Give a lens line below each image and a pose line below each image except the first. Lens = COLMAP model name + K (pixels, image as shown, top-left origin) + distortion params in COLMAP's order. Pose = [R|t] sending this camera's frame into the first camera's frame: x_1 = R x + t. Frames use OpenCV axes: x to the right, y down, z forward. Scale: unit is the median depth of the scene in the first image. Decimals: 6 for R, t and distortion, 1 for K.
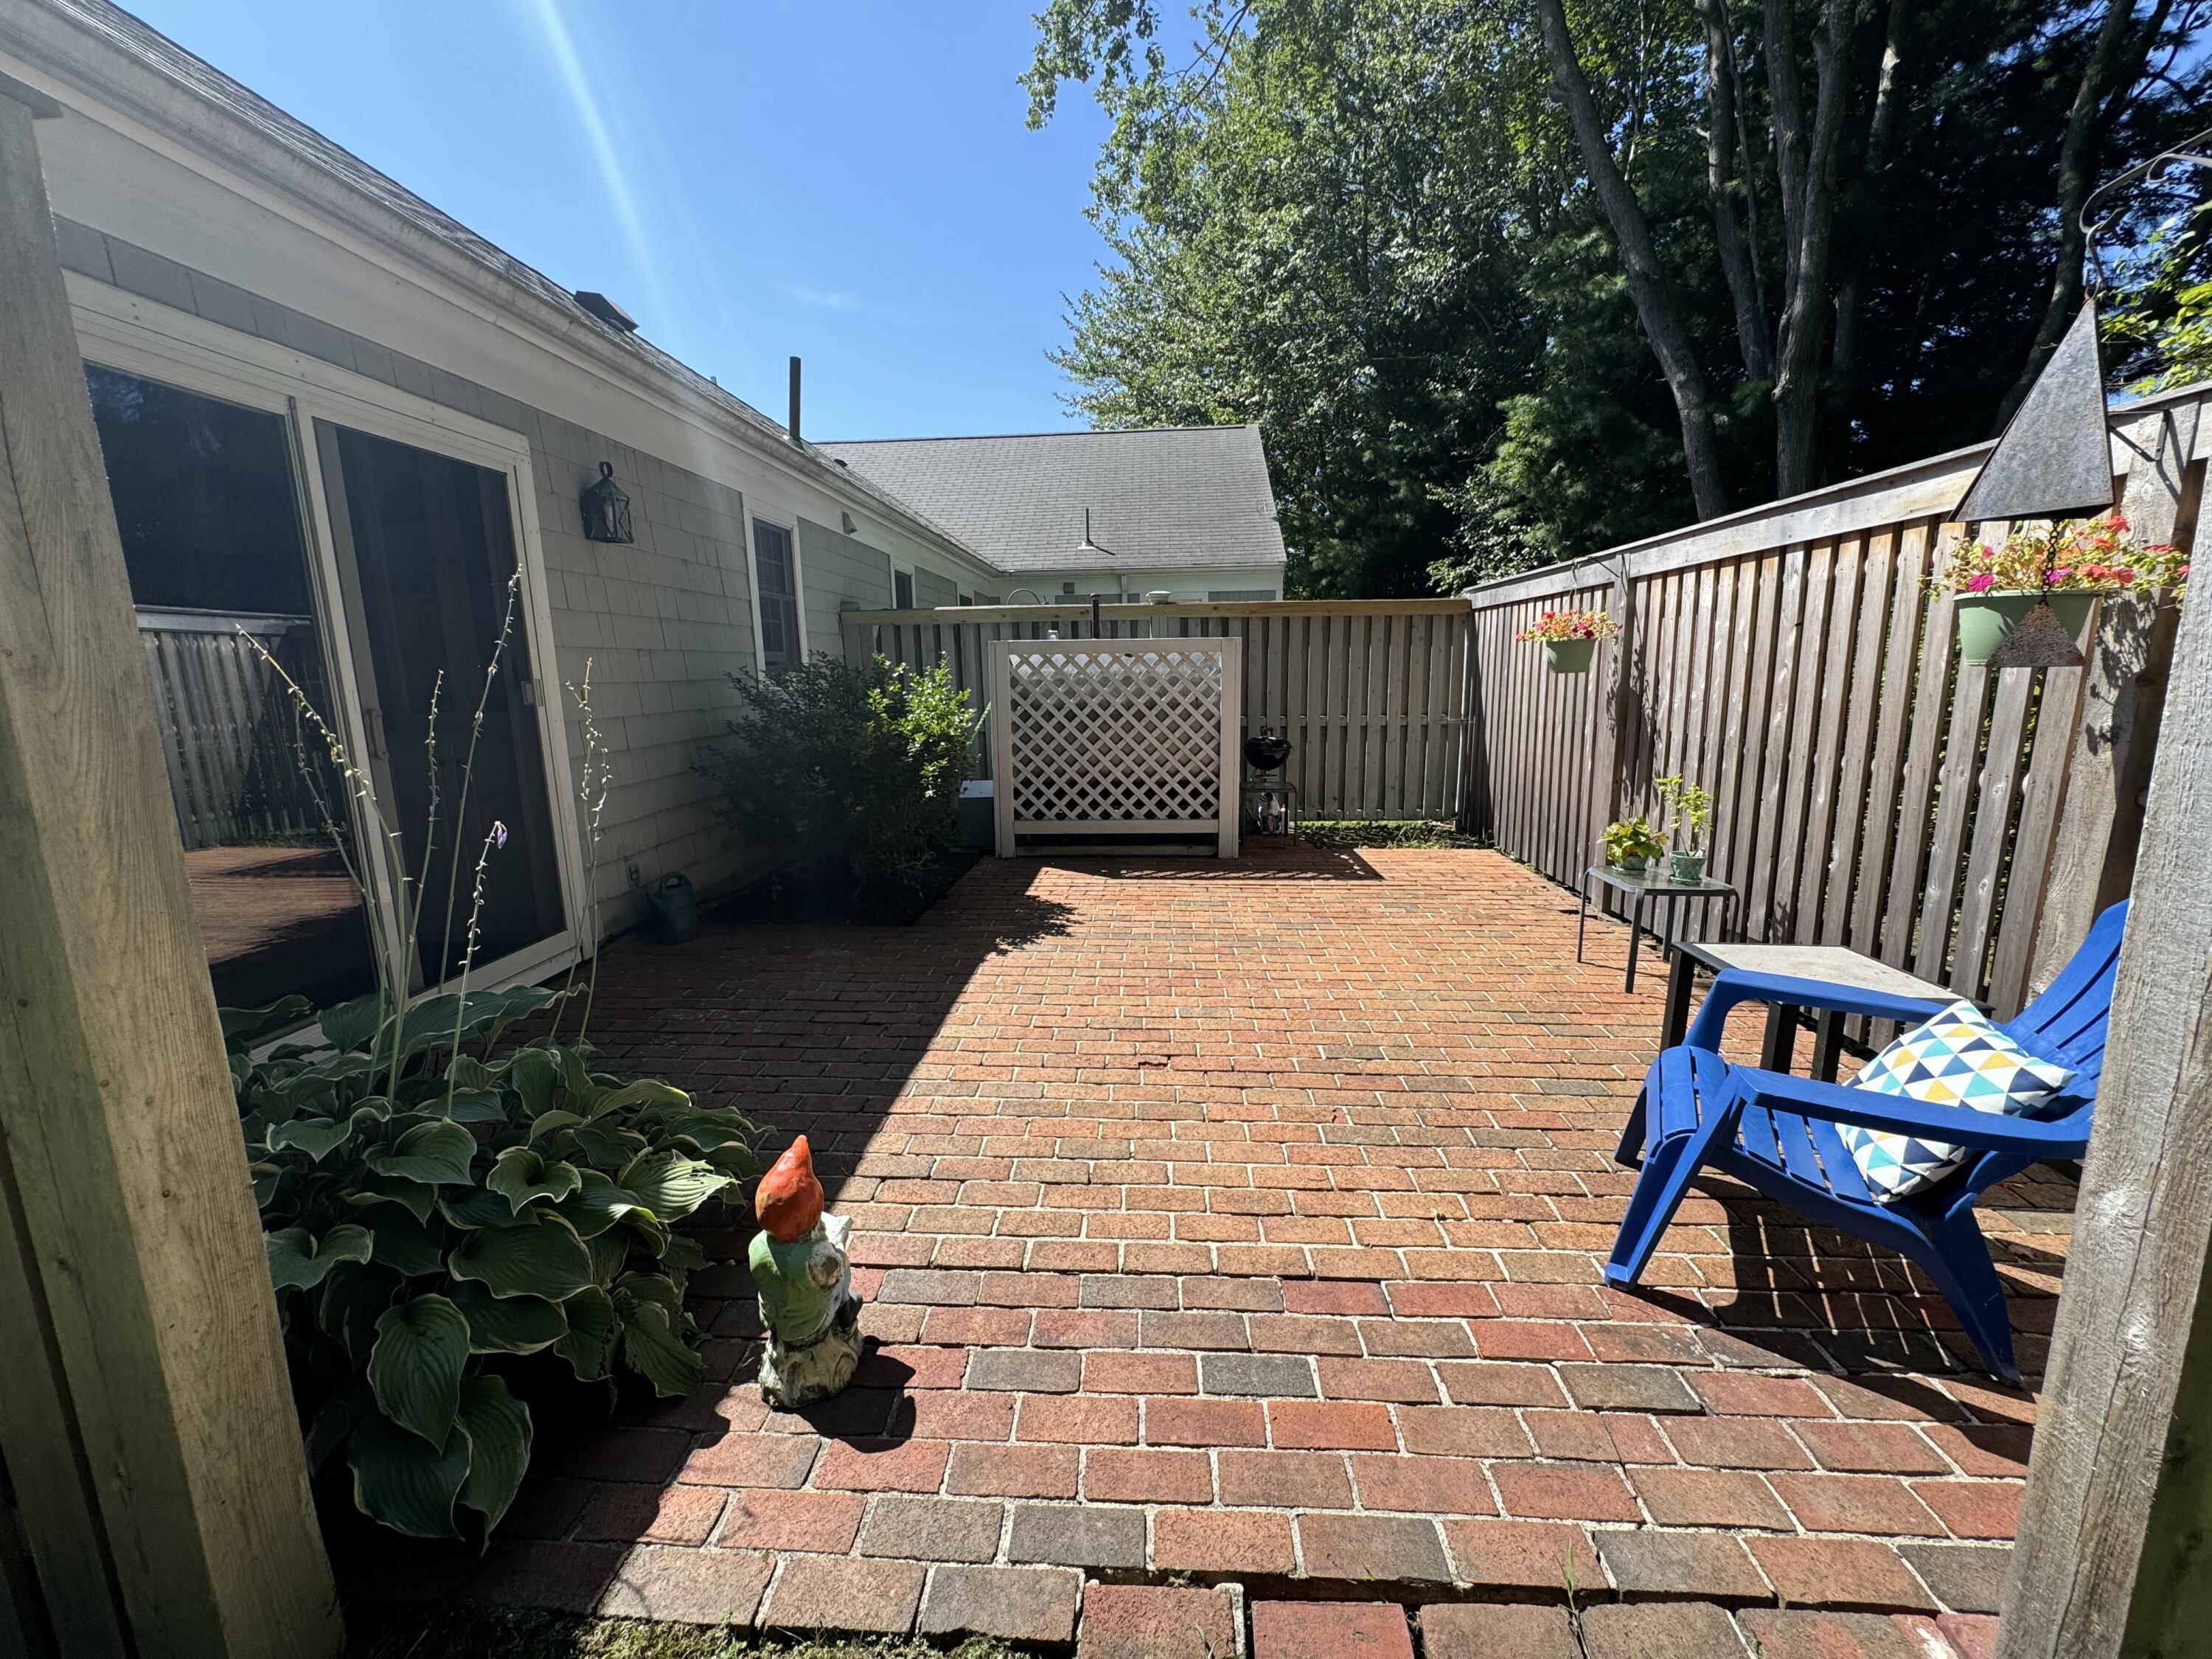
lens RADIAL K [[883.5, 0, 1107.2], [0, 883.5, 827.9], [0, 0, 1]] dist [-0.004316, 0.000104]
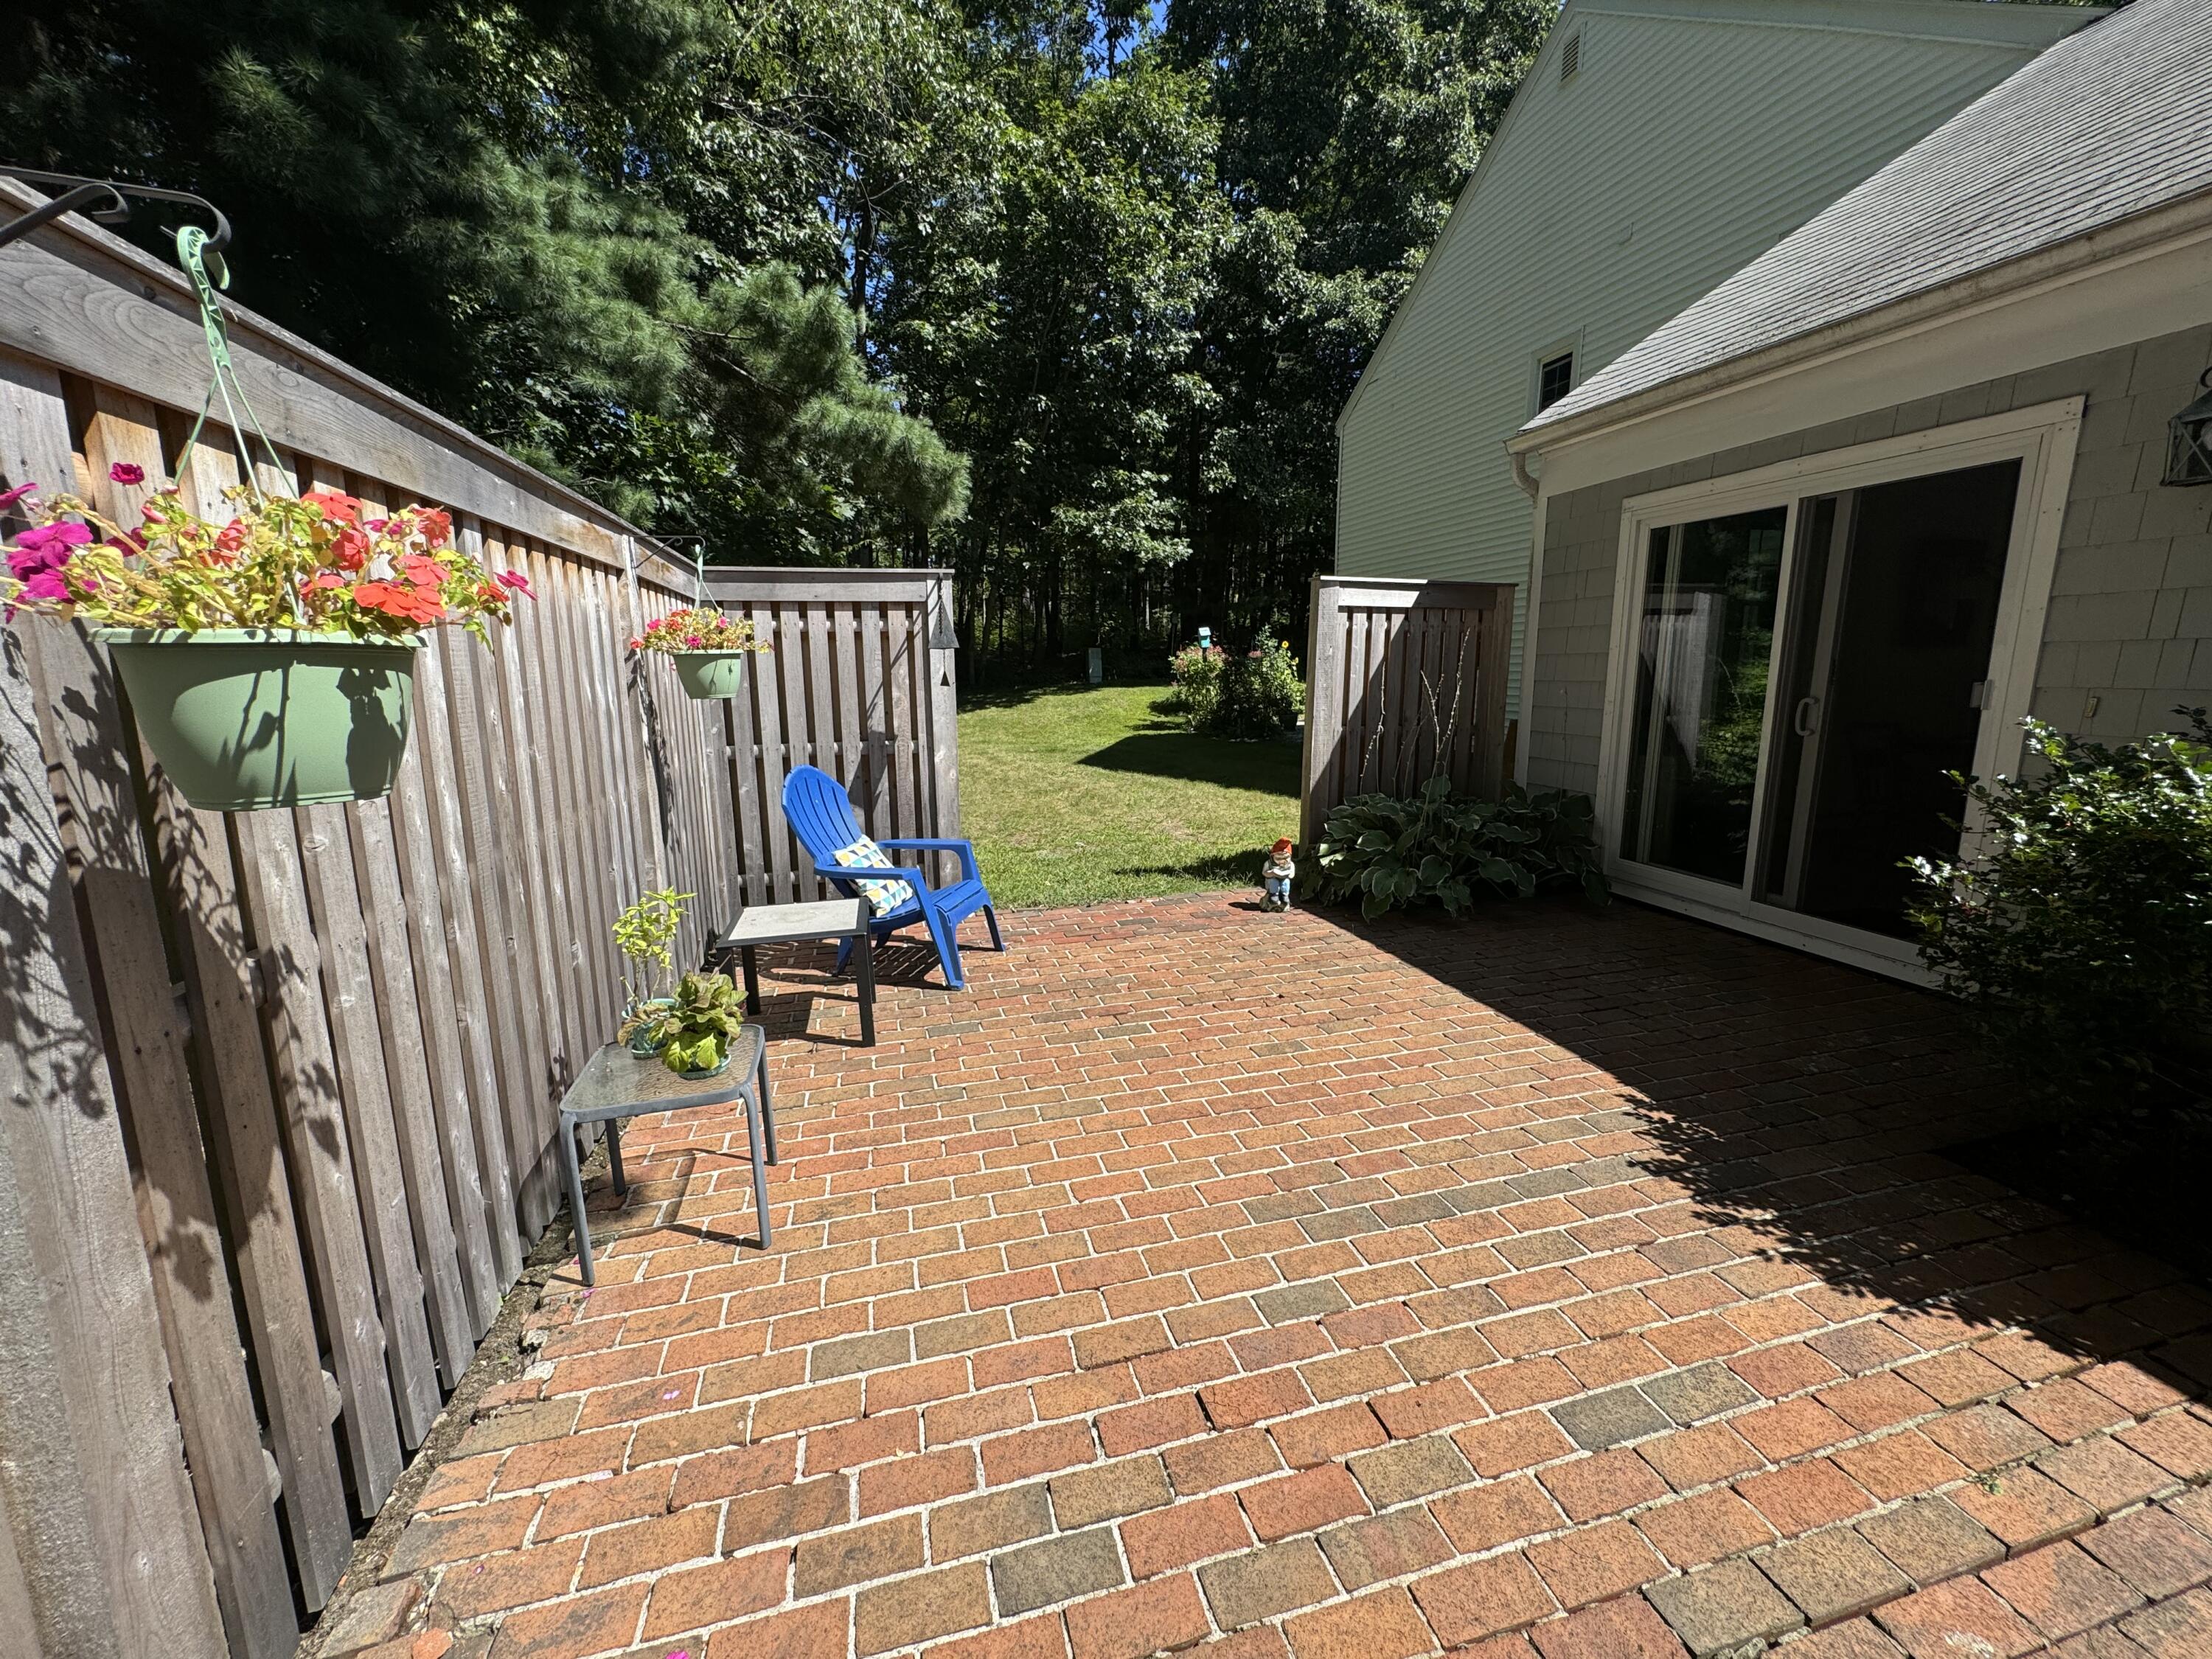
lens RADIAL K [[883.5, 0, 1113.7], [0, 883.5, 826.5], [0, 0, 1]] dist [-0.004316, 0.000104]
pose [[-0.948462, 0.080043, -0.306614, 0.458606], [-0.031932, 0.938508, 0.343779, -0.280722], [0.315277, 0.335852, -0.887583, 1.416707]]
